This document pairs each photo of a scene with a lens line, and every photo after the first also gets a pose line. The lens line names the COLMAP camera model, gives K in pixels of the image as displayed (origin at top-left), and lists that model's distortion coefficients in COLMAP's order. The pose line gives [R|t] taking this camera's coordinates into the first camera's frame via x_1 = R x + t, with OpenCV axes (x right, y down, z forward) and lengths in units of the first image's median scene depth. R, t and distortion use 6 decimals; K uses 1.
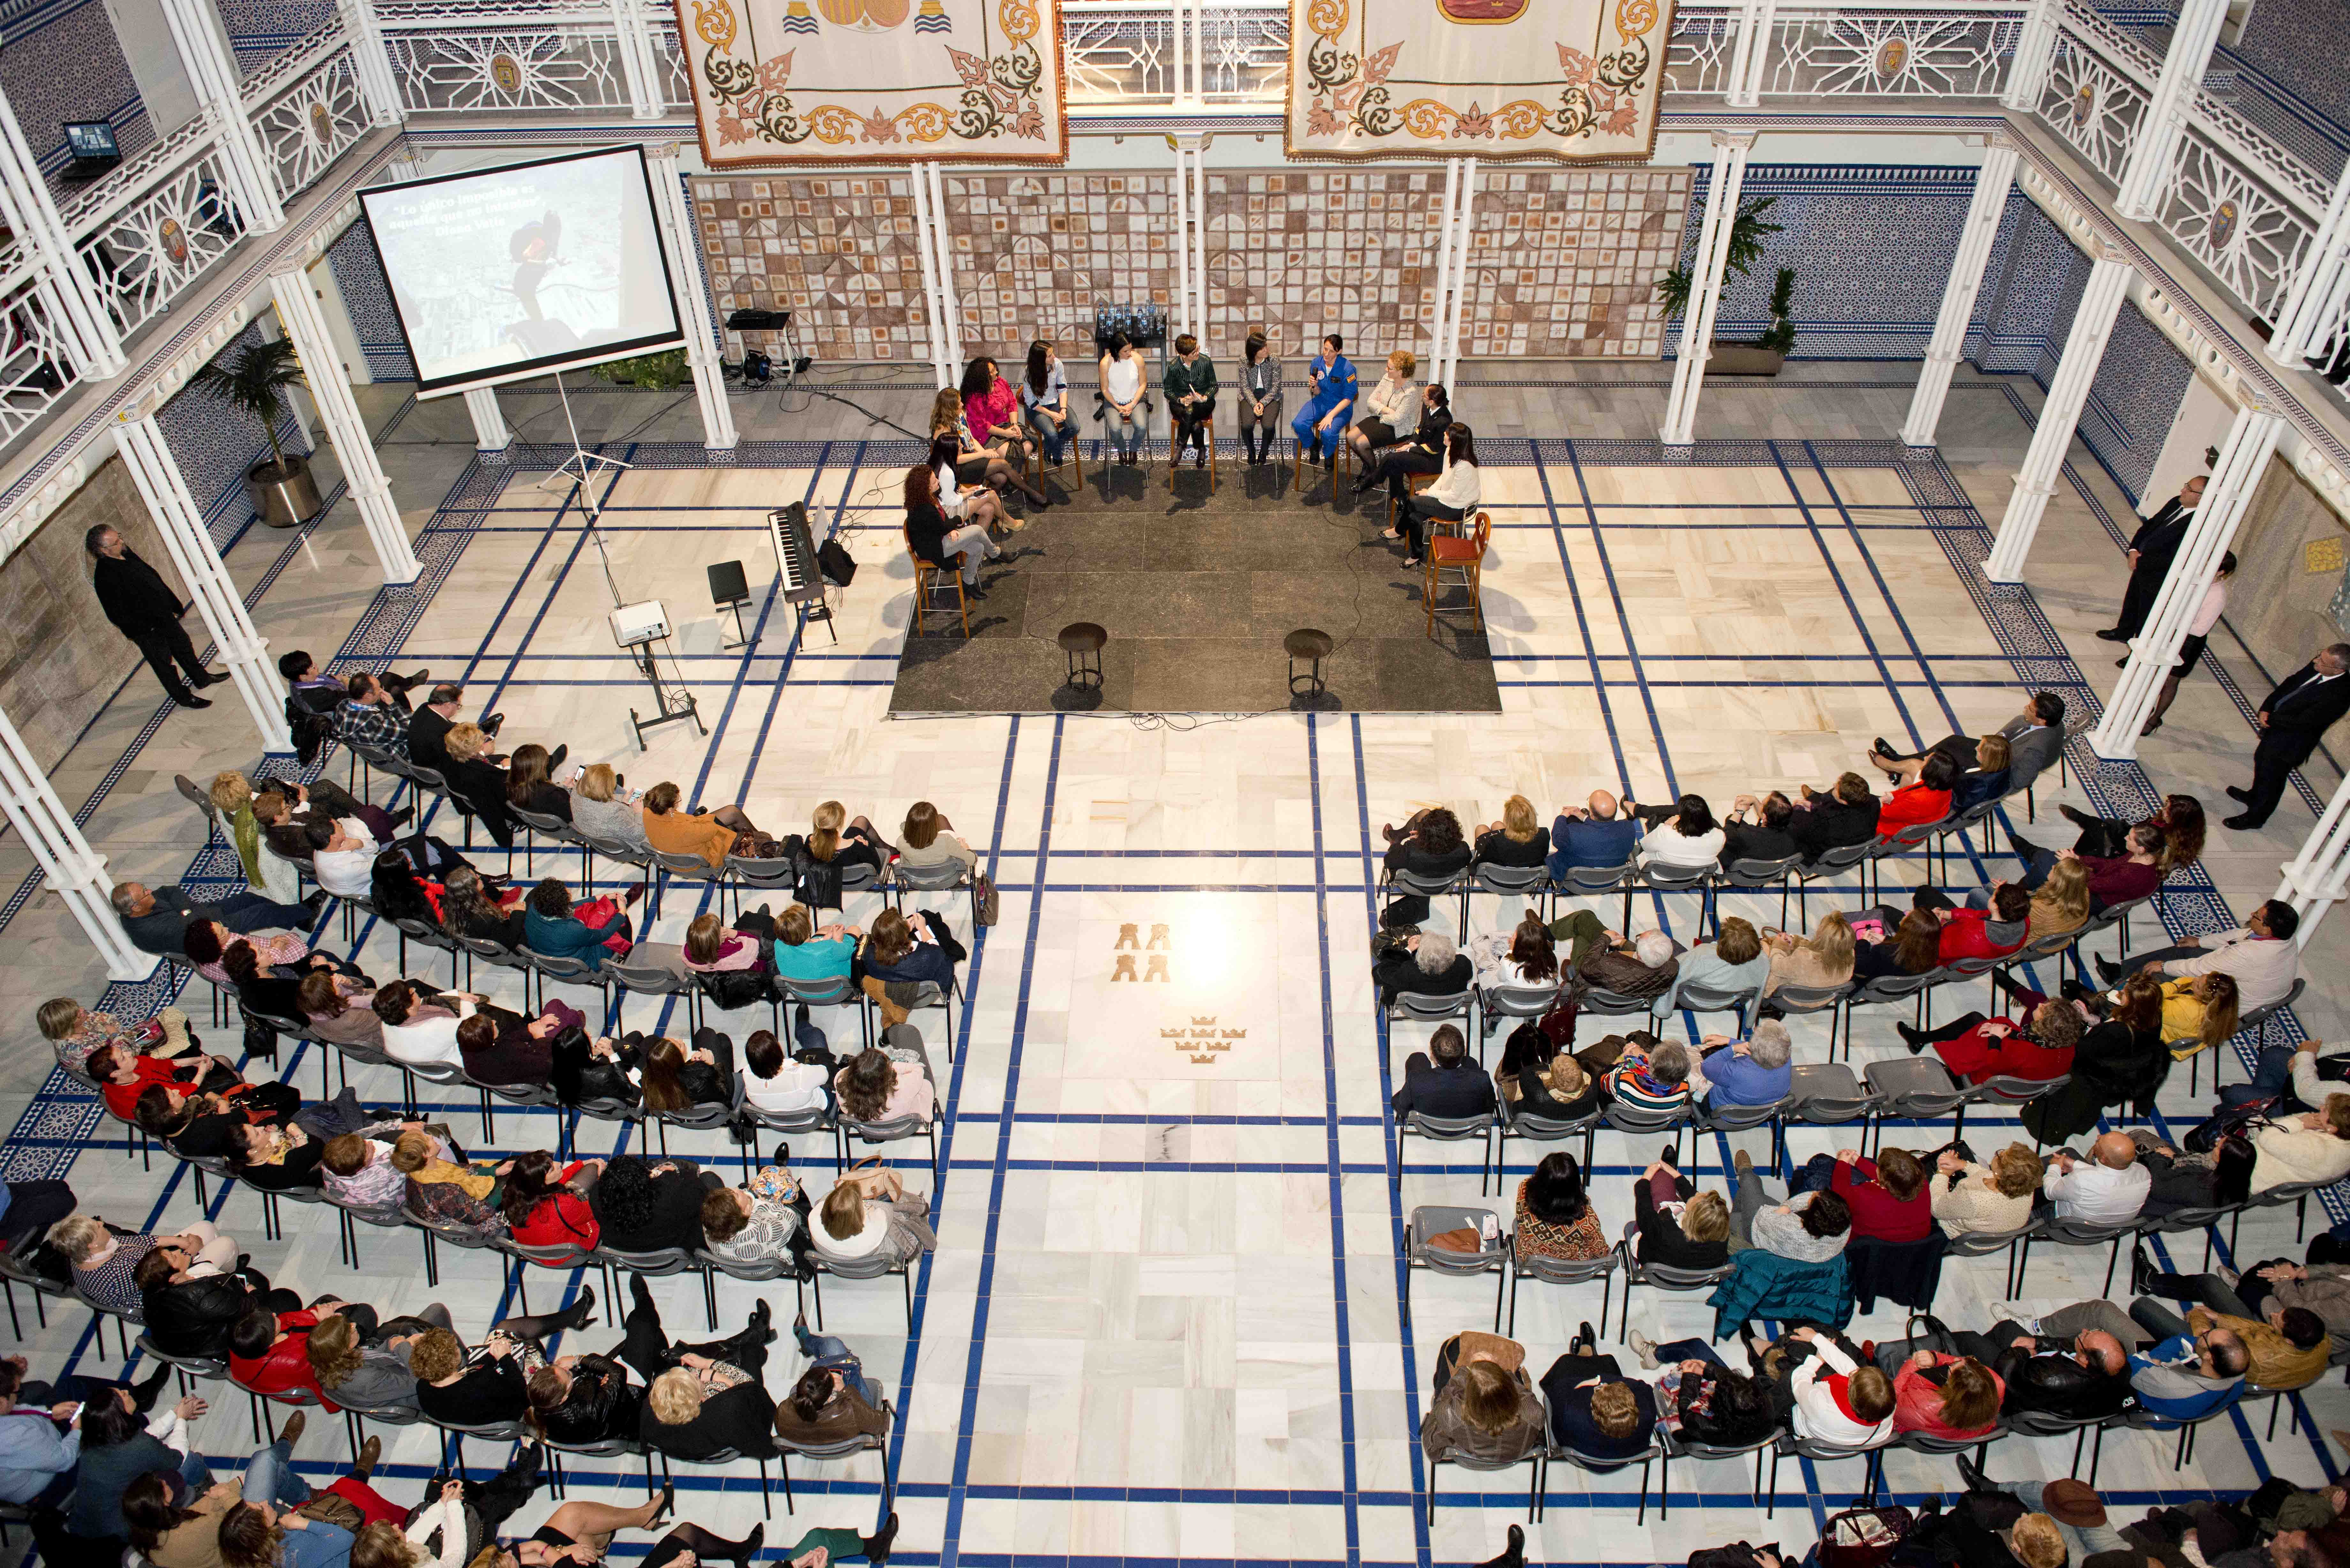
lens RADIAL K [[1608.2, 0, 1178.2], [0, 1608.2, 765.4], [0, 0, 1]] dist [-0.046947, -0.004714]
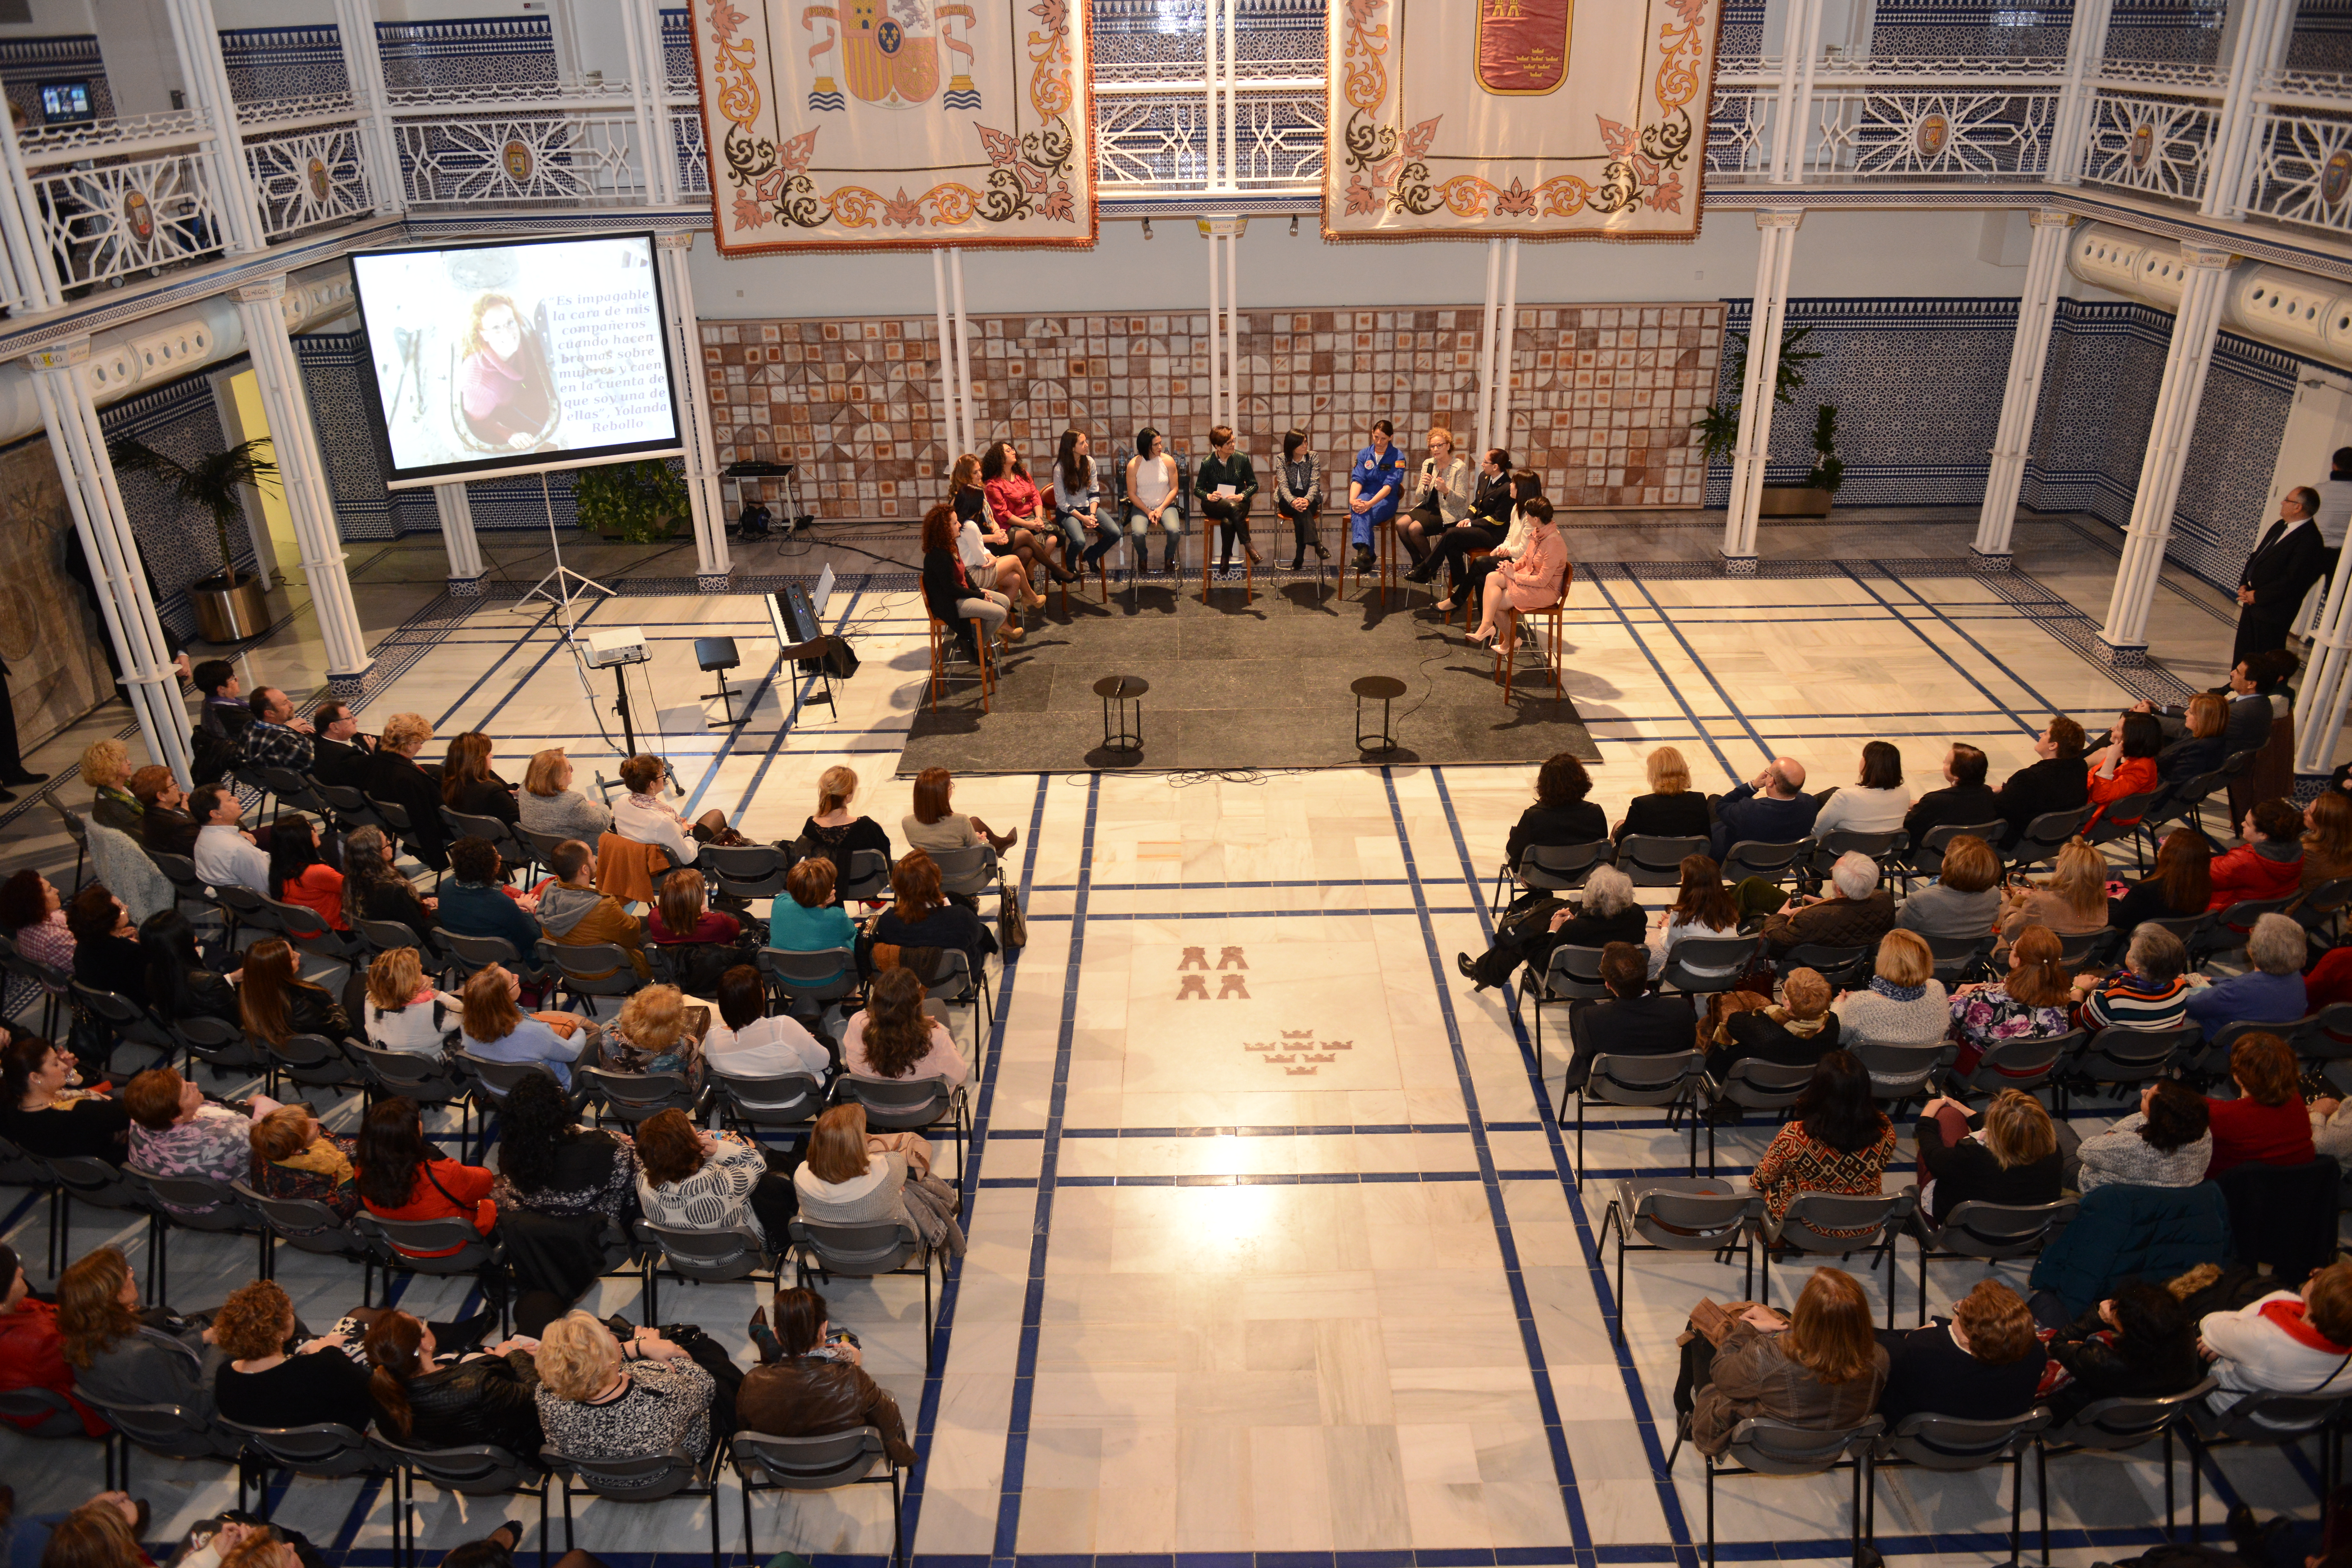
lens RADIAL K [[1609.8, 0, 1177.9], [0, 1609.8, 764.9], [0, 0, 1]] dist [-0.046947, -0.004714]
pose [[0.999714, -0.009666, 0.021886, -0.045213], [0.015174, 0.963404, -0.267624, 0.185220], [-0.018498, 0.267879, 0.963275, 0.153949]]
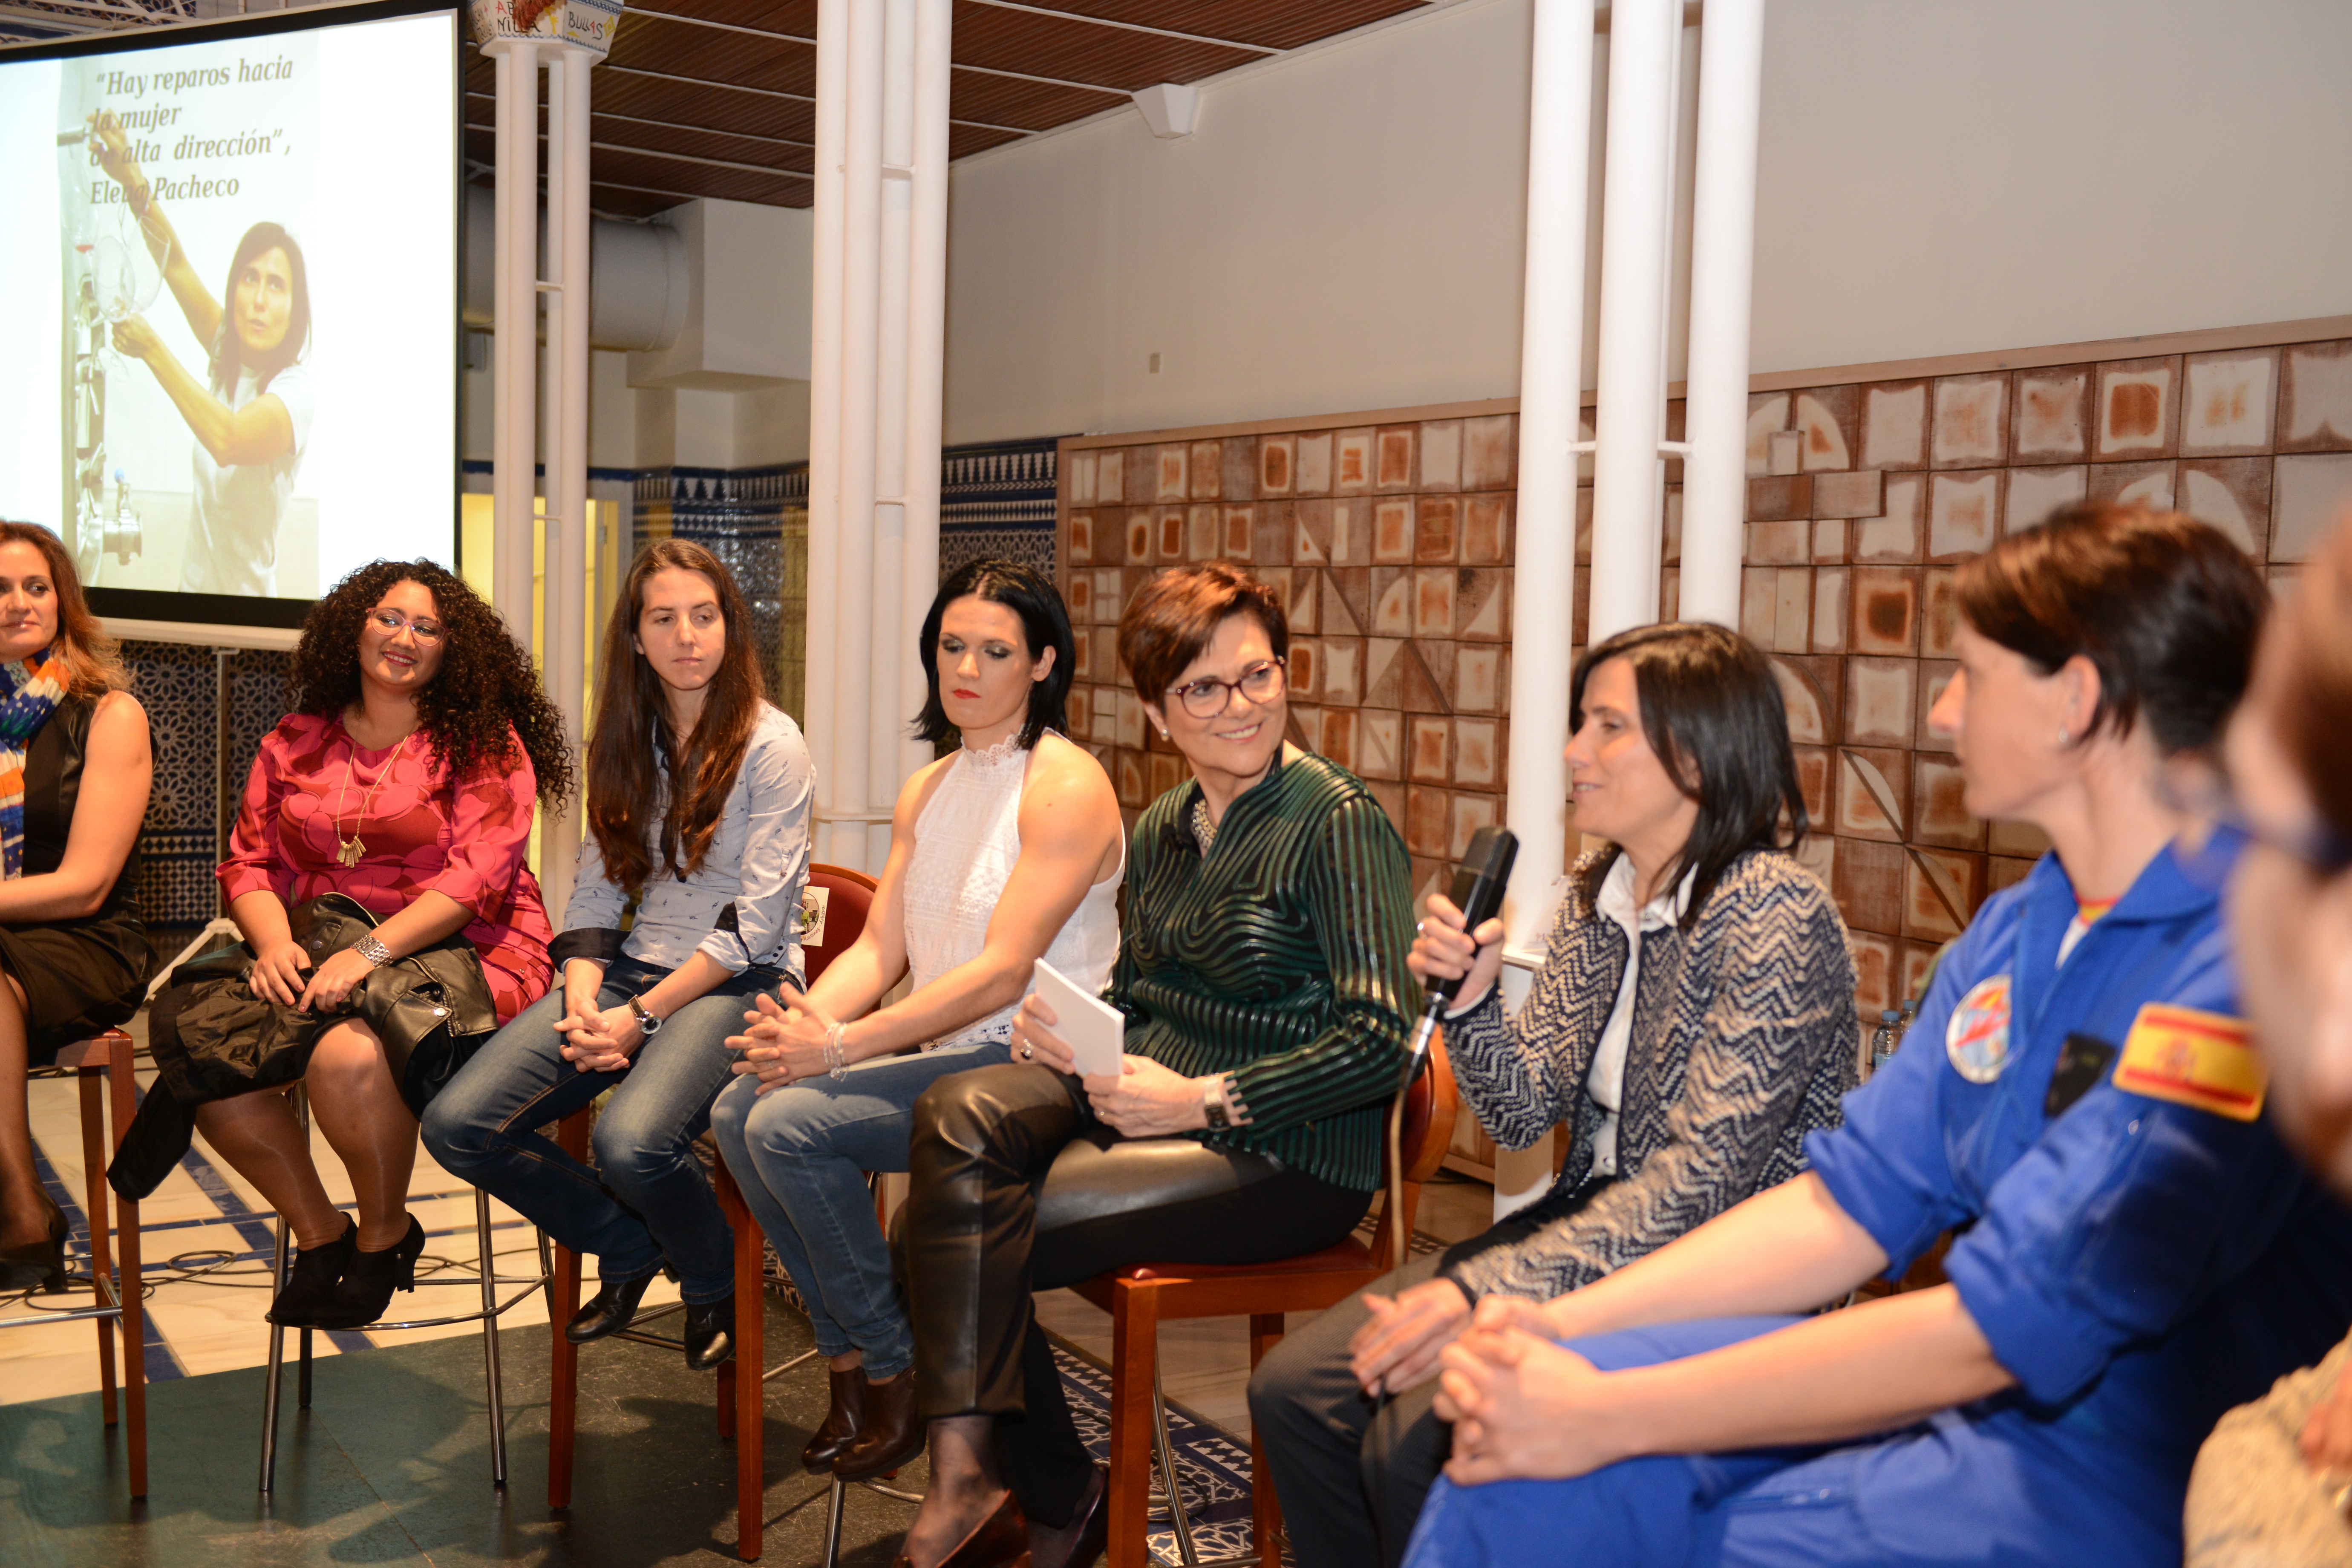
lens RADIAL K [[2462.2, 0, 1183.4], [0, 2462.2, 803.1], [0, 0, 1]] dist [0.058258, 0.000000]
pose [[0.540371, 0.098048, -0.835695, 0.184331], [-0.578030, 0.764997, -0.284008, -0.206909], [0.611457, 0.636527, 0.470057, 0.969520]]
